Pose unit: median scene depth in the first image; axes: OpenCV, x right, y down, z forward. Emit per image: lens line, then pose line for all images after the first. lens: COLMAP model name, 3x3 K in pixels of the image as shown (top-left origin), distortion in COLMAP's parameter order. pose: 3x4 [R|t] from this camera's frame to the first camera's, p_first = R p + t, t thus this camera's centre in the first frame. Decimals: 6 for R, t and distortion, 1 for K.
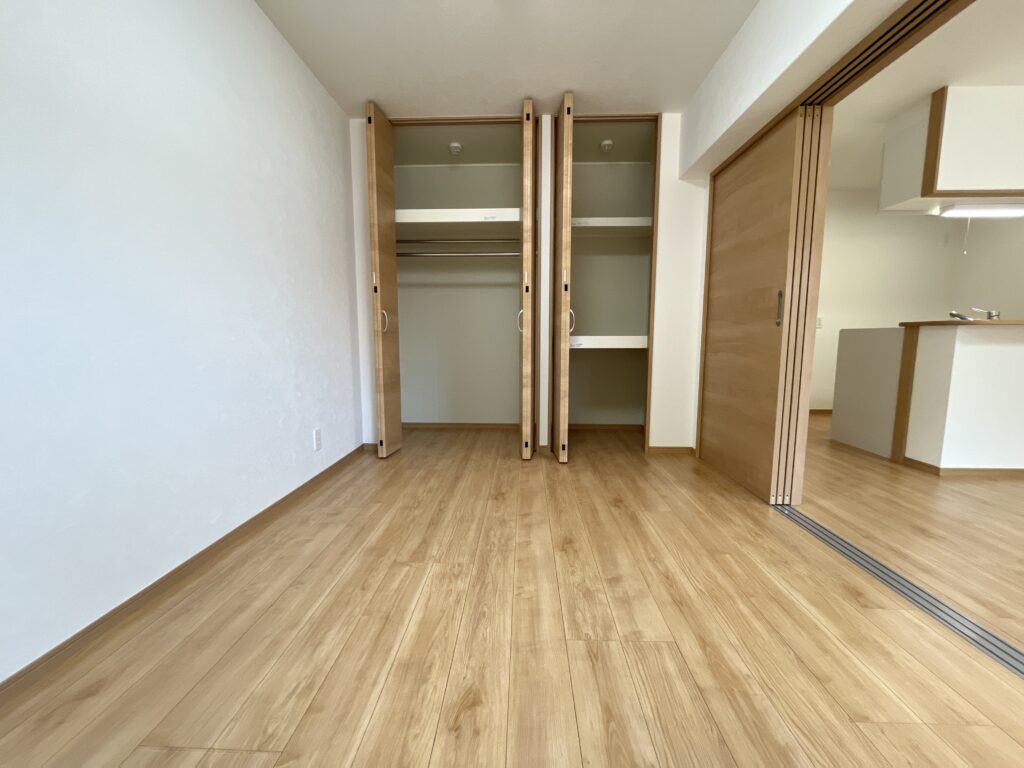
lens RADIAL K [[413.0, 0, 511.4], [0, 413.0, 385.6], [0, 0, 1]] dist [-0.000619, 0.000680]
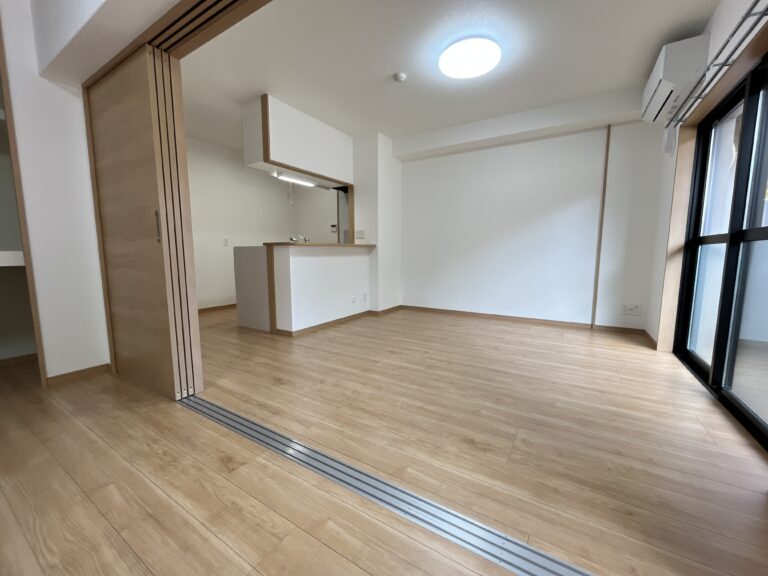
lens RADIAL K [[309.7, 0, 381.5], [0, 309.7, 288.9], [0, 0, 1]] dist [-0.000619, 0.000680]
pose [[0.504189, -0.101671, 0.857587, 0.200092], [0.098849, 0.993313, 0.059647, -0.011275], [-0.857917, 0.054698, 0.510868, 0.063821]]
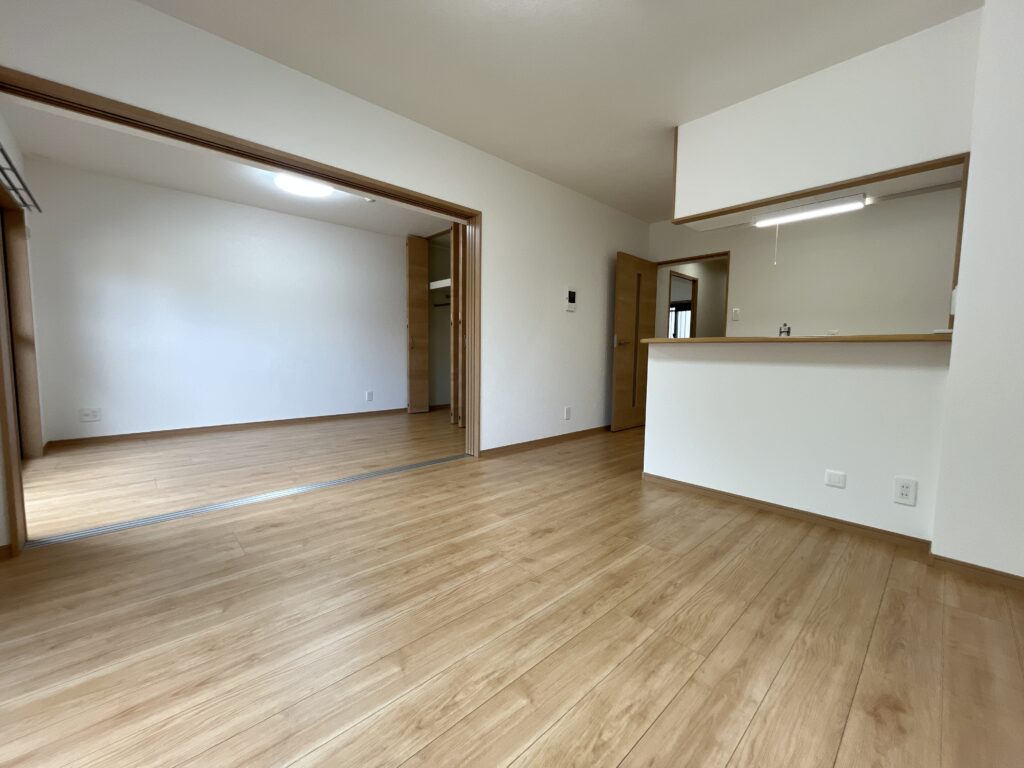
lens RADIAL K [[413.0, 0, 508.5], [0, 413.0, 385.3], [0, 0, 1]] dist [-0.000619, 0.000680]
pose [[0.703181, 0.066975, -0.707850, 1.765853], [-0.093466, 0.995622, 0.001354, 0.000057], [0.704841, 0.065208, 0.706362, -0.050068]]
